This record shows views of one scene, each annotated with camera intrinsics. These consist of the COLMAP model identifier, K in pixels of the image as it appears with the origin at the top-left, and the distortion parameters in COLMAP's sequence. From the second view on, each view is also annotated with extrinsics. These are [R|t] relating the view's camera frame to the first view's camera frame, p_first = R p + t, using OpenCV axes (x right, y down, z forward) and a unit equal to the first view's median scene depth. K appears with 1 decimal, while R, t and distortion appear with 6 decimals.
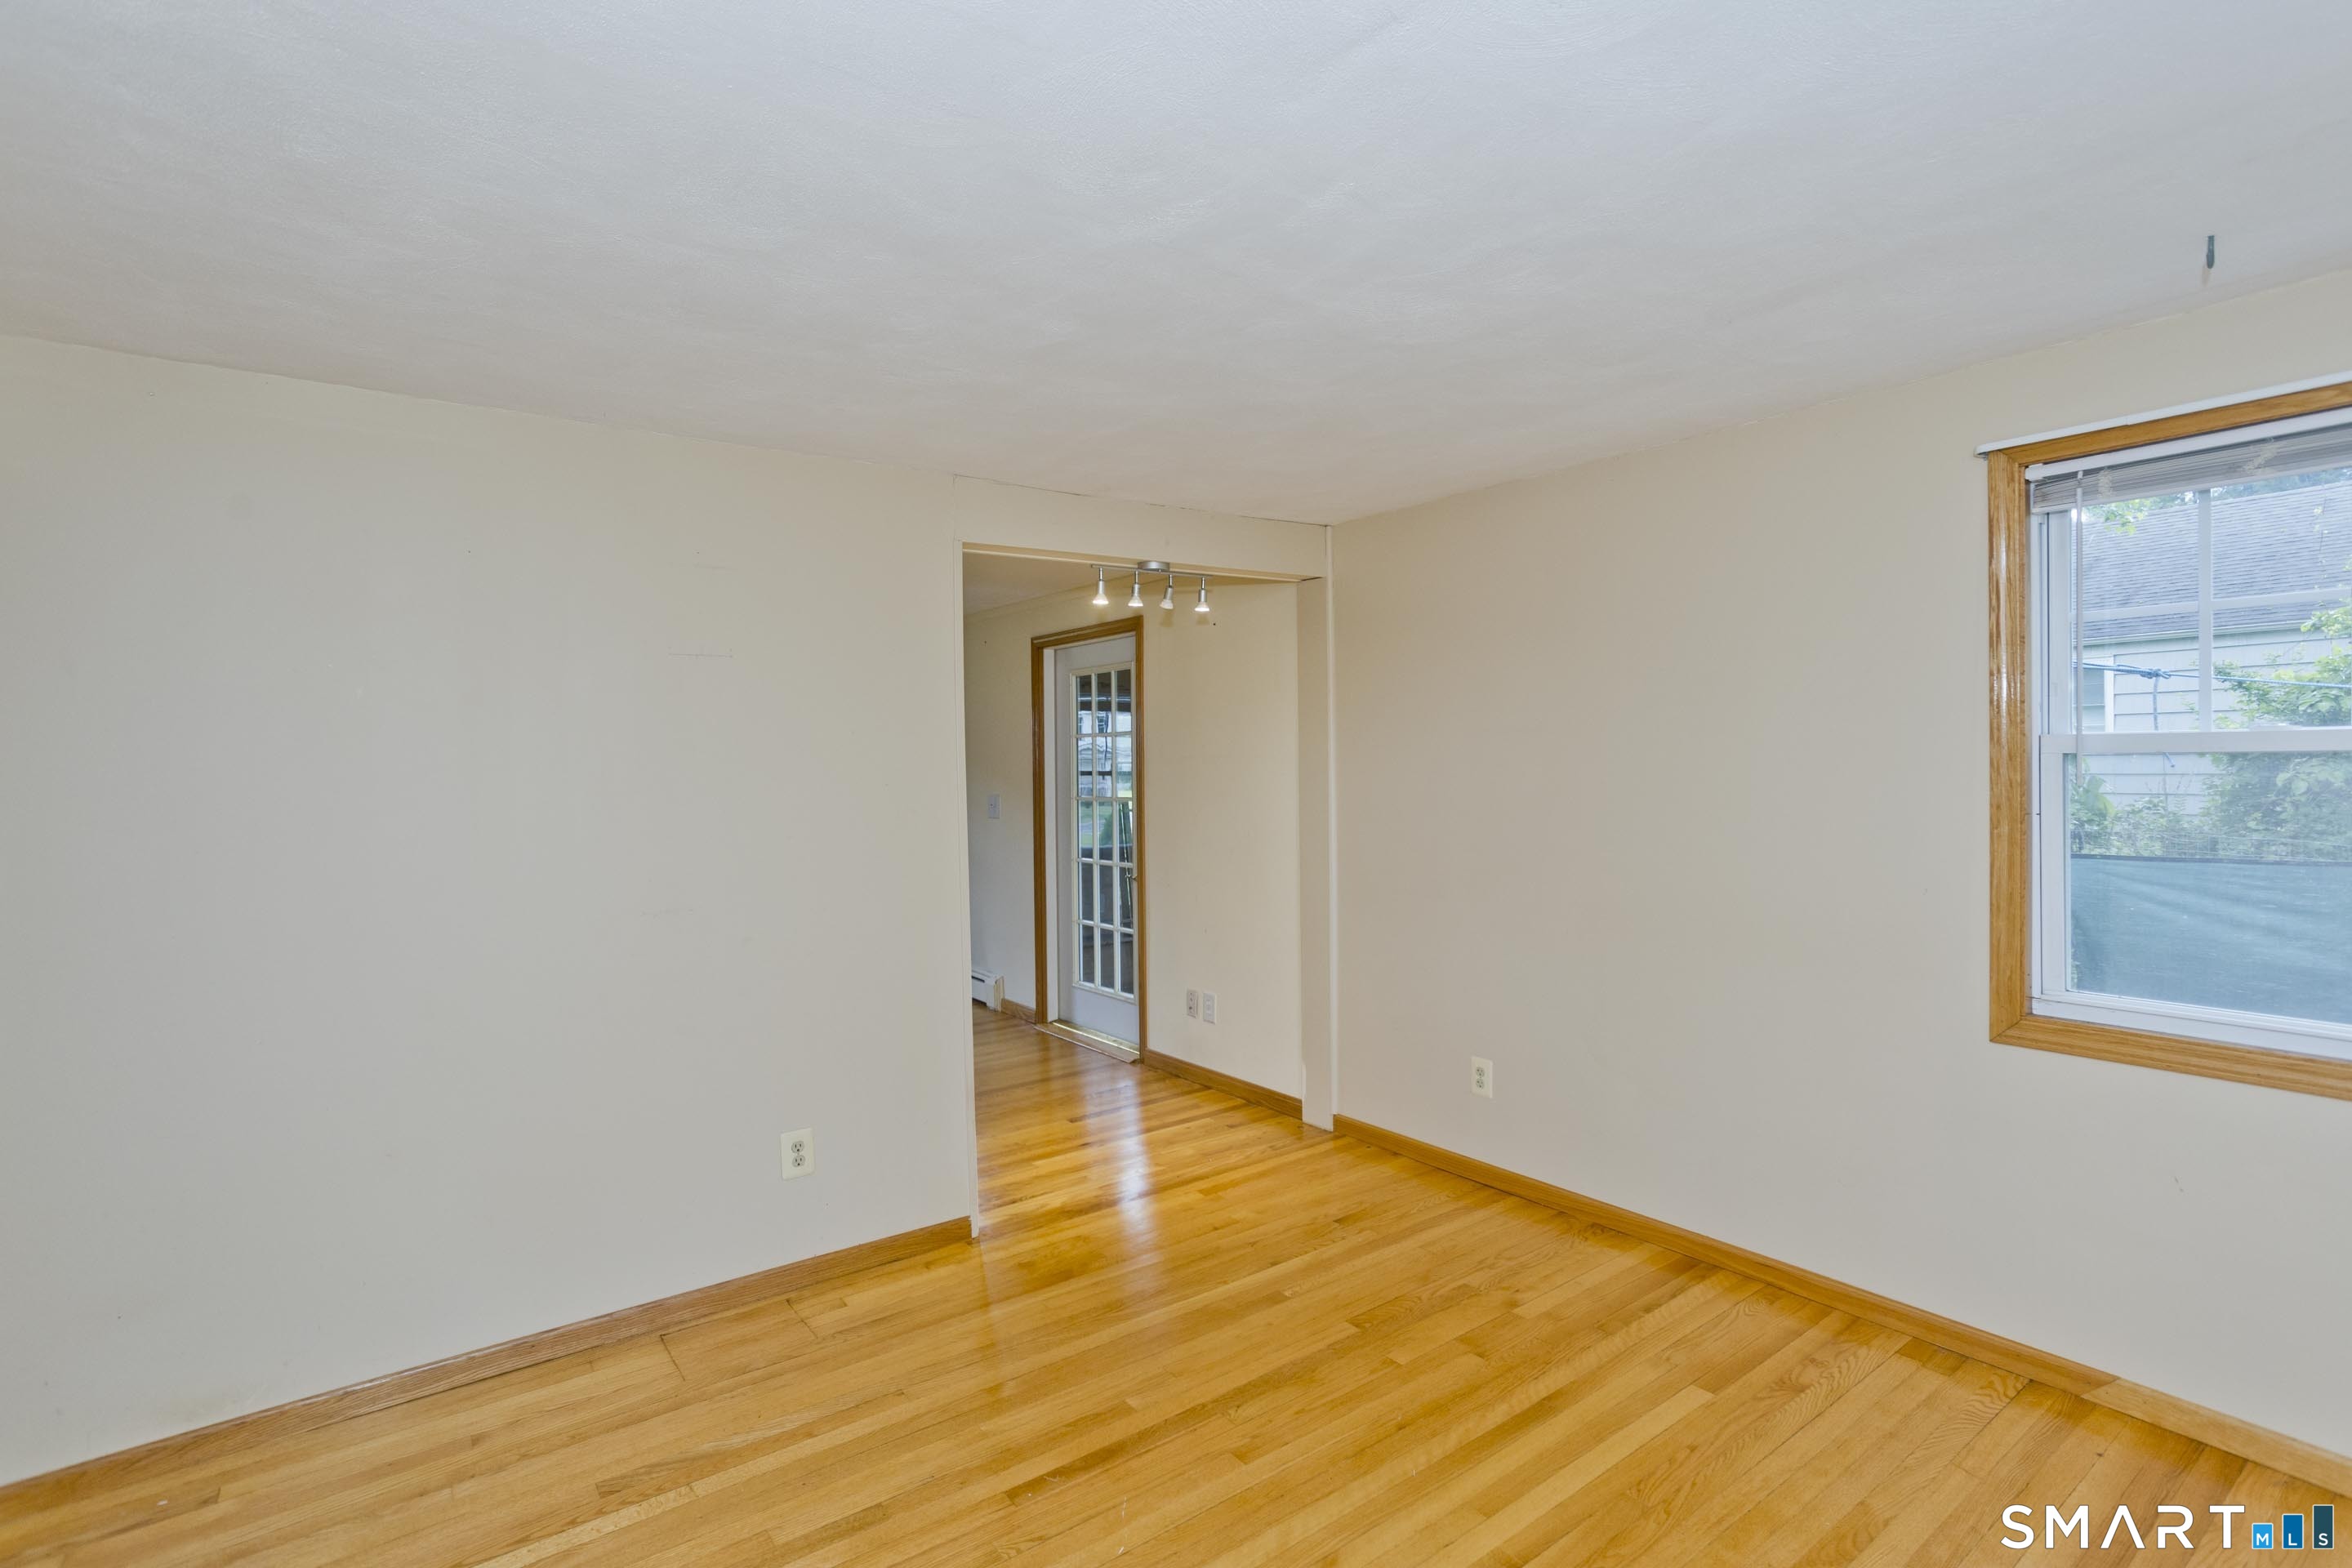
lens RADIAL K [[1135.0, 0, 1181.1], [0, 1135.0, 779.3], [0, 0, 1]] dist [-0.007723, 0.006667]
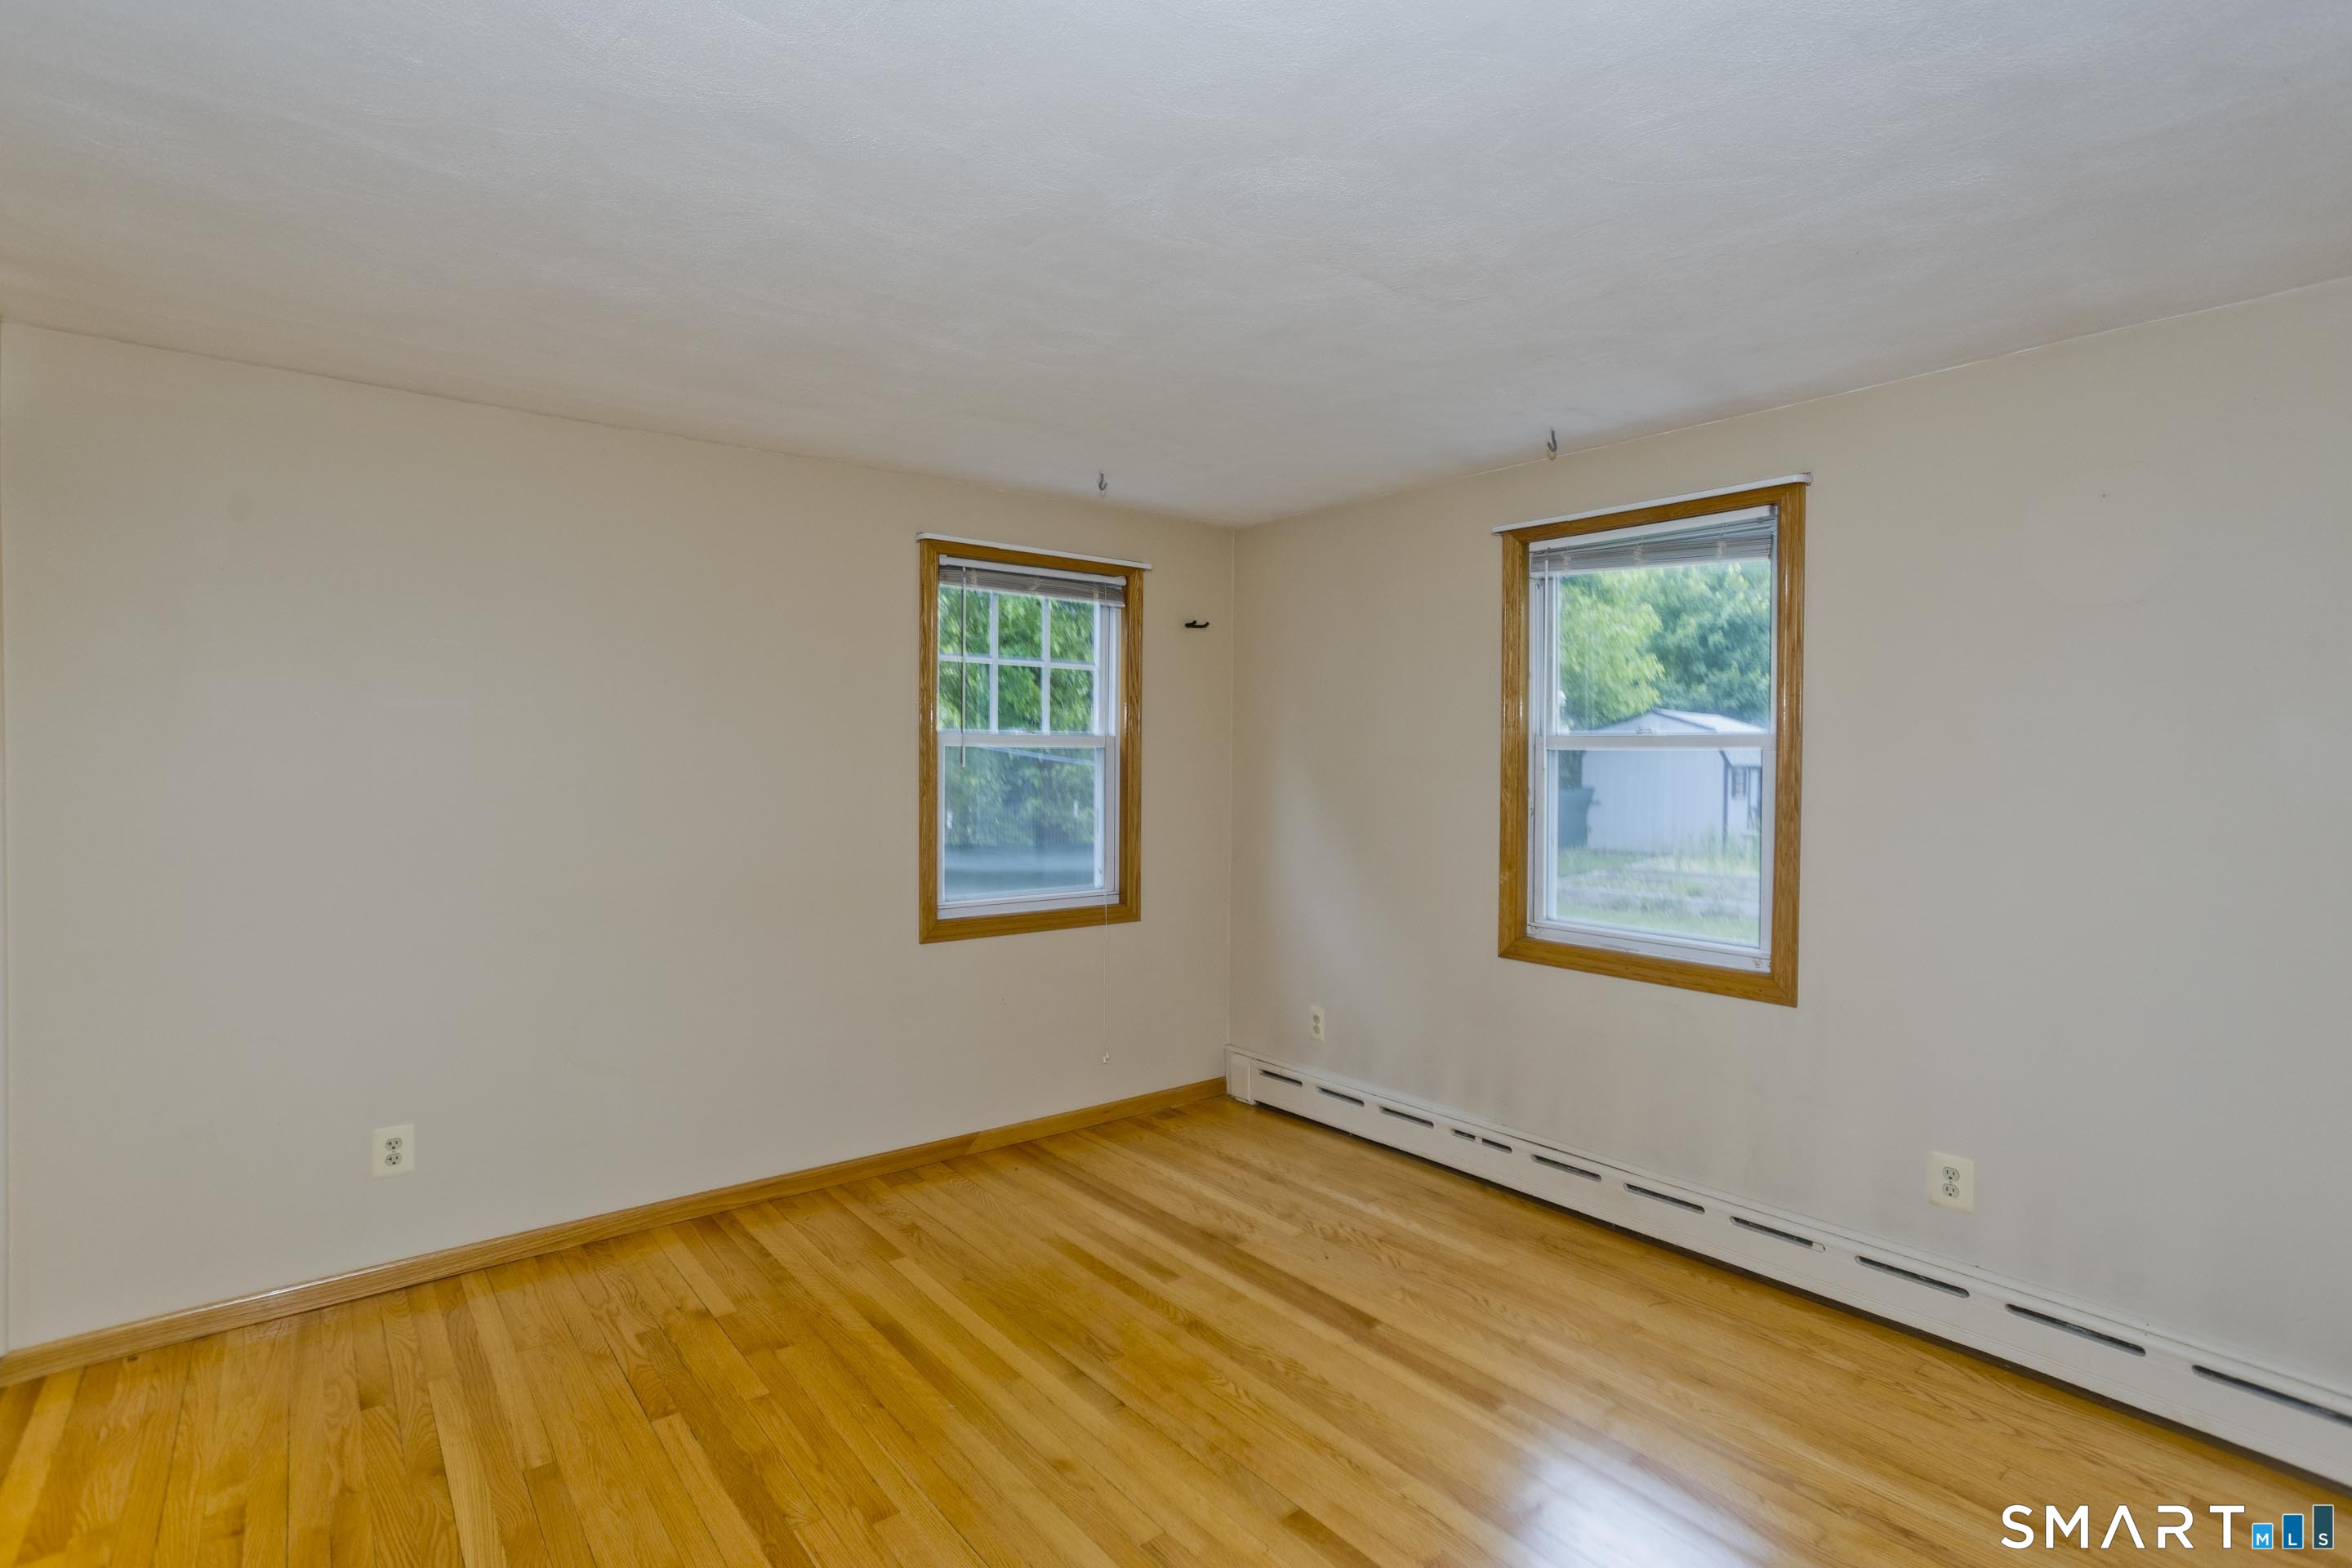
lens RADIAL K [[1135.0, 0, 1181.1], [0, 1135.0, 777.4], [0, 0, 1]] dist [-0.007723, 0.006667]
pose [[-0.047296, 0.007820, 0.998850, -0.710305], [0.010322, 0.999920, -0.007339, 0.029643], [-0.998828, 0.009963, -0.047373, 0.681817]]
